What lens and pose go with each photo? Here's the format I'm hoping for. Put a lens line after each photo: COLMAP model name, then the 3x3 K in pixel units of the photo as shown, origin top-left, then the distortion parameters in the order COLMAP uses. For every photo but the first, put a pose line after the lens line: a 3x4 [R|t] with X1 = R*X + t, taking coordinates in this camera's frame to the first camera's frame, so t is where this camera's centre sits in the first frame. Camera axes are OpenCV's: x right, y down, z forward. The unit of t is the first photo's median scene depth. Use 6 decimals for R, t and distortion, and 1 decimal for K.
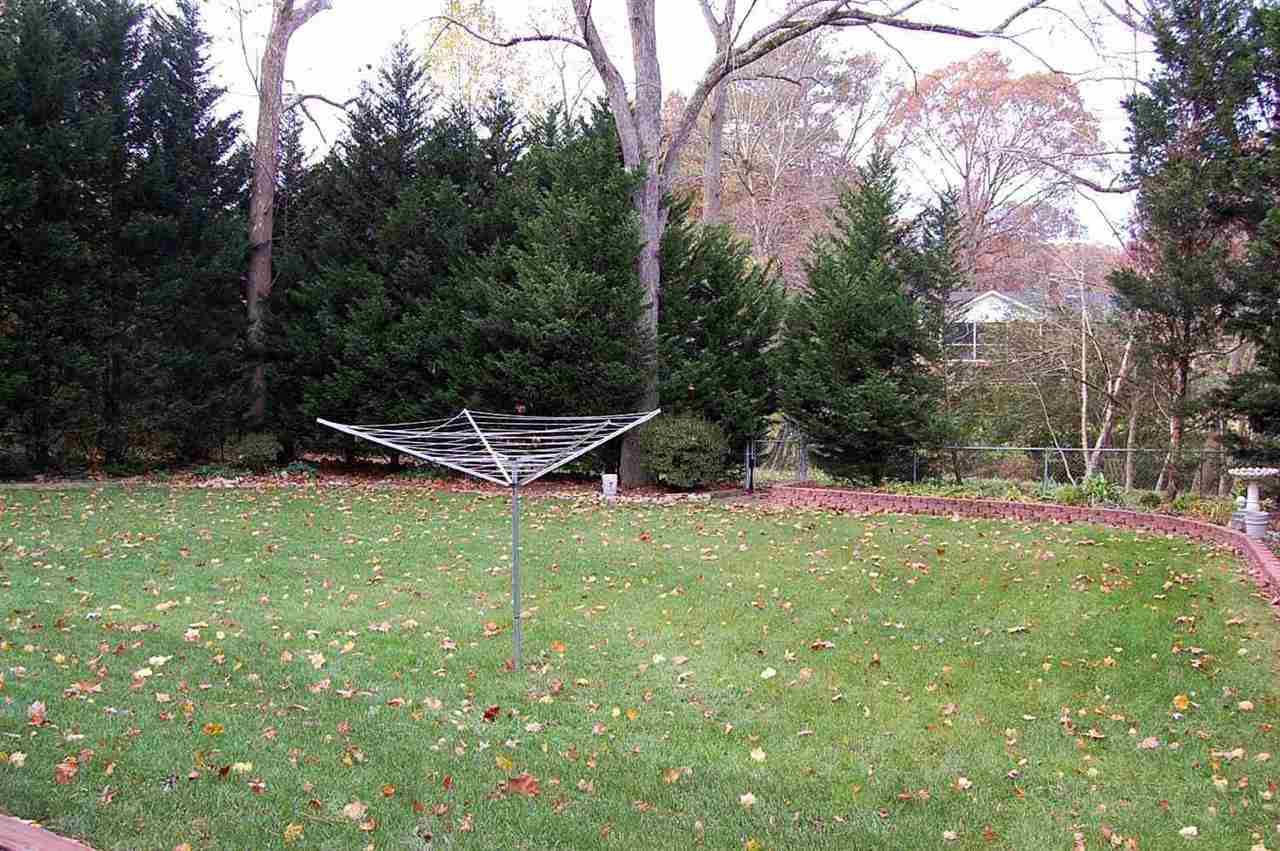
lens RADIAL K [[1012.2, 0, 640.0], [0, 1012.2, 425.5], [0, 0, 1]] dist [-0.072609, -0.001700]
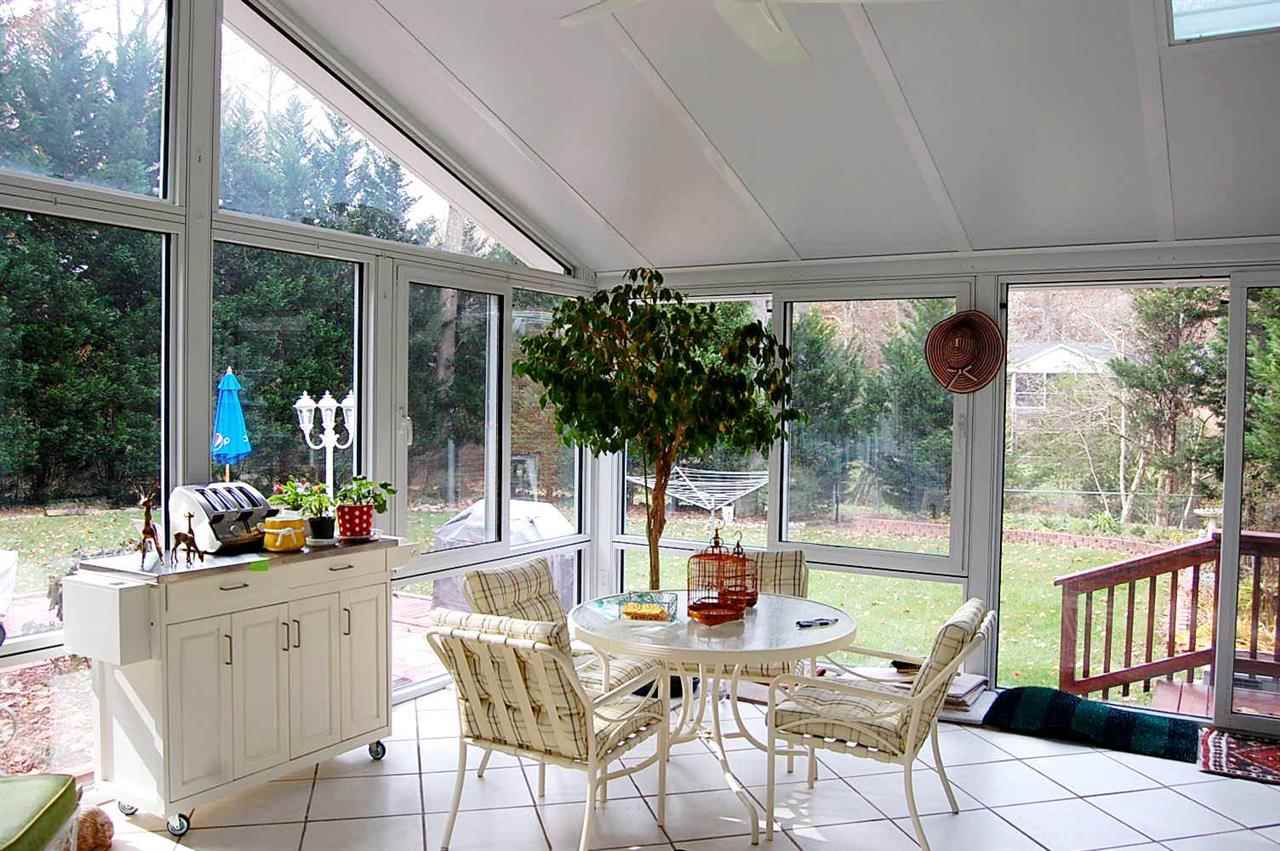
lens RADIAL K [[974.1, 0, 640.0], [0, 974.1, 425.5], [0, 0, 1]] dist [-0.092250, 0.006661]
pose [[0.995836, 0.010649, -0.090537, -0.028972], [-0.013935, 0.999264, -0.035740, -0.009171], [0.090090, 0.036853, 0.995252, -0.253198]]
